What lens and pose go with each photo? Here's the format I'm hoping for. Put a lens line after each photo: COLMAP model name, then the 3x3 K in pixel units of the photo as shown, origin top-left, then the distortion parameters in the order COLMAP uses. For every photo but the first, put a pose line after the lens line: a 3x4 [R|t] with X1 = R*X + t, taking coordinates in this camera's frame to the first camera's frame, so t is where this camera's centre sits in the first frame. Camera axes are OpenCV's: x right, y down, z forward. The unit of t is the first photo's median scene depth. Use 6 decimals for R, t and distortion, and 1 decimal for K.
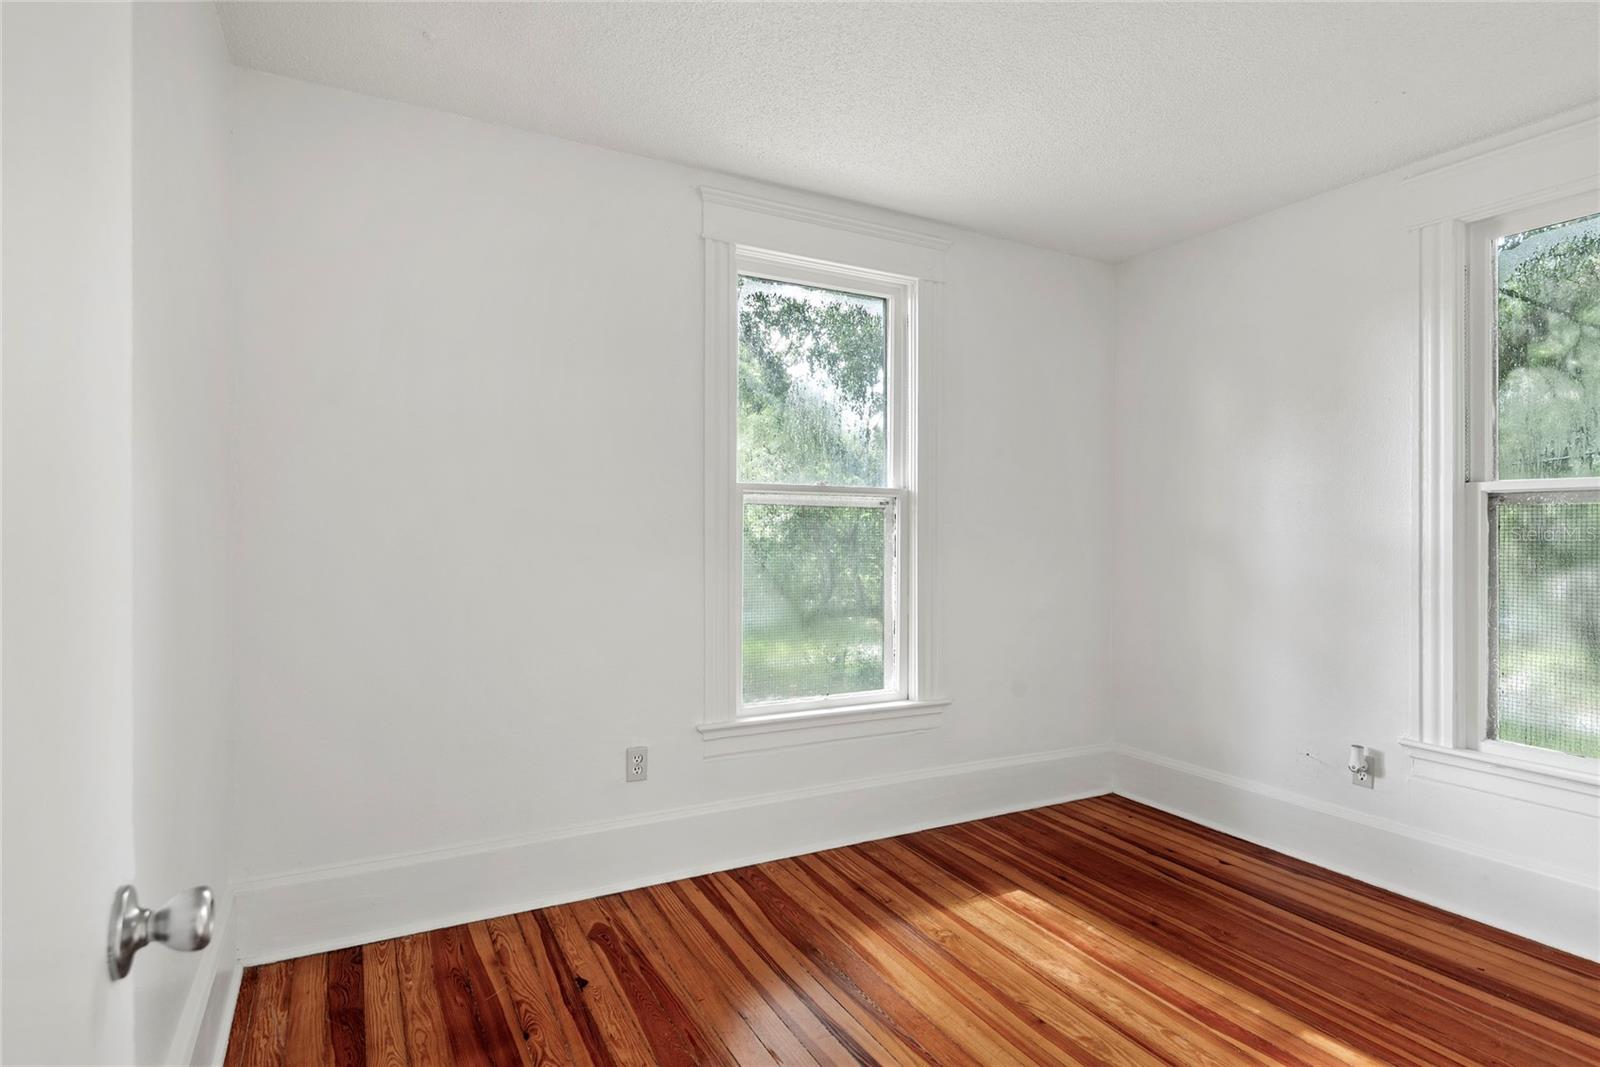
lens RADIAL K [[827.7, 0, 801.9], [0, 827.7, 537.5], [0, 0, 1]] dist [0.001595, -0.001194]
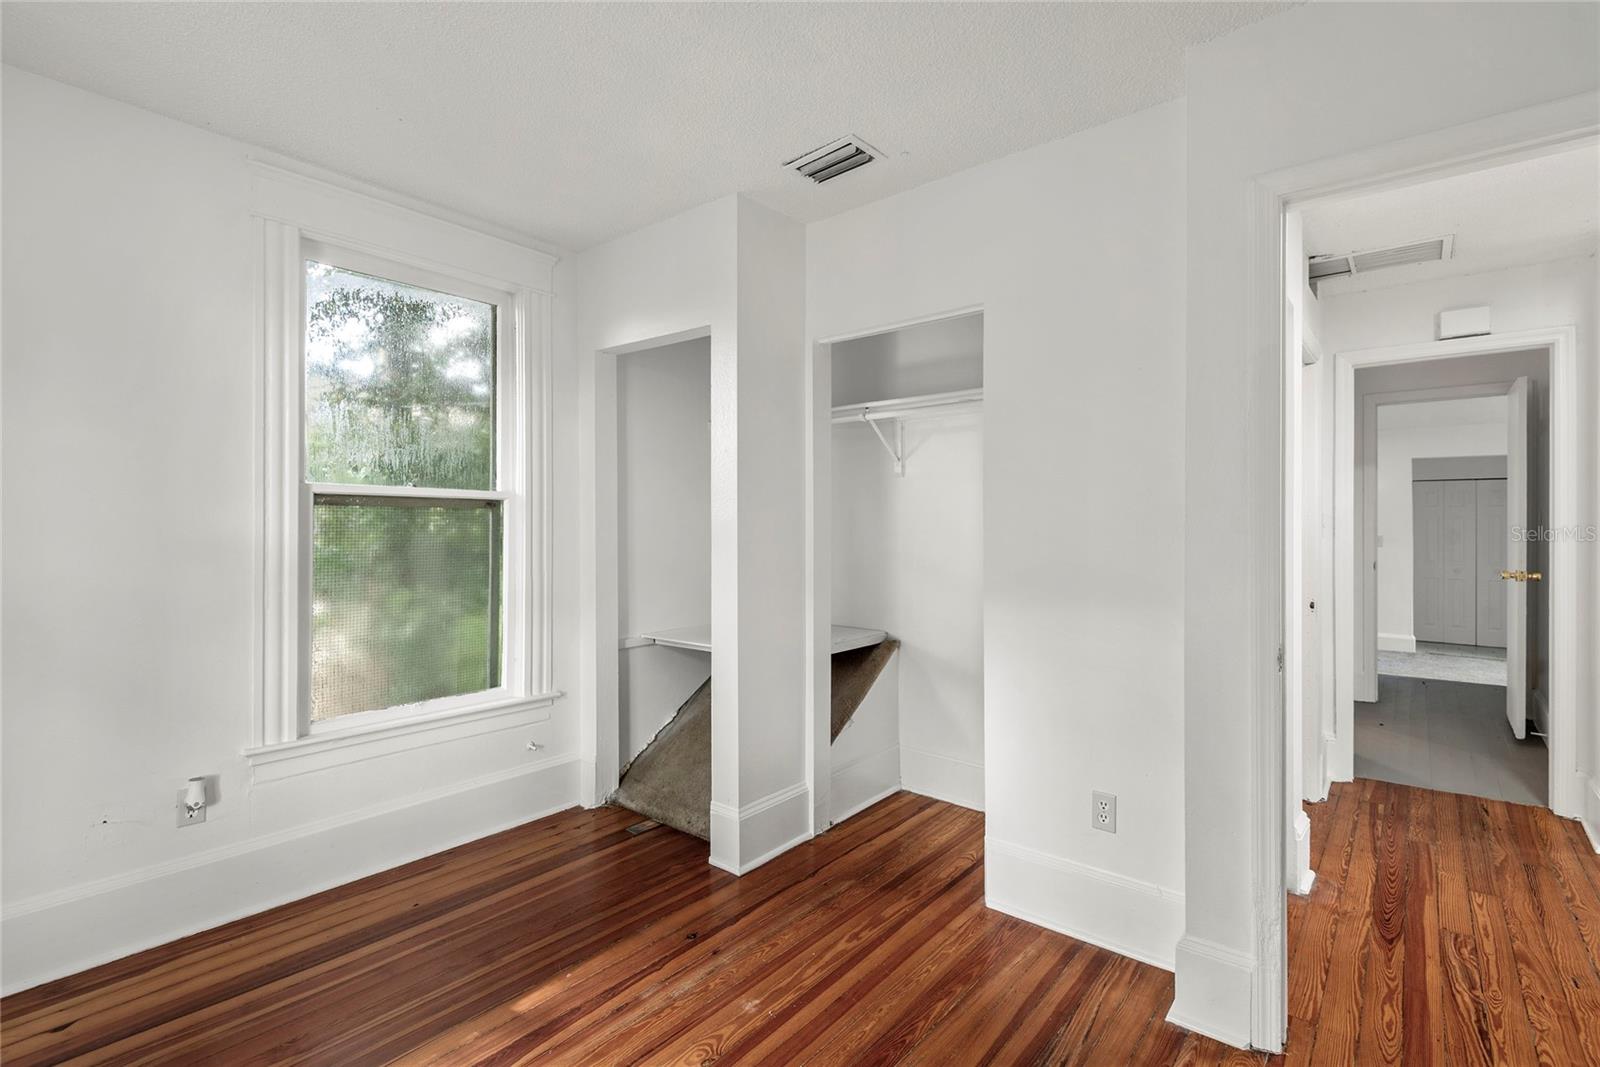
lens RADIAL K [[727.7, 0, 800.0], [0, 727.7, 533.5], [0, 0, 1]] dist [-0.000066, 0.000493]
pose [[-0.385398, 0.000640, 0.922750, -0.287584], [0.000566, 1.000000, -0.000457, -0.000503], [-0.922750, 0.000346, -0.385398, 0.772589]]
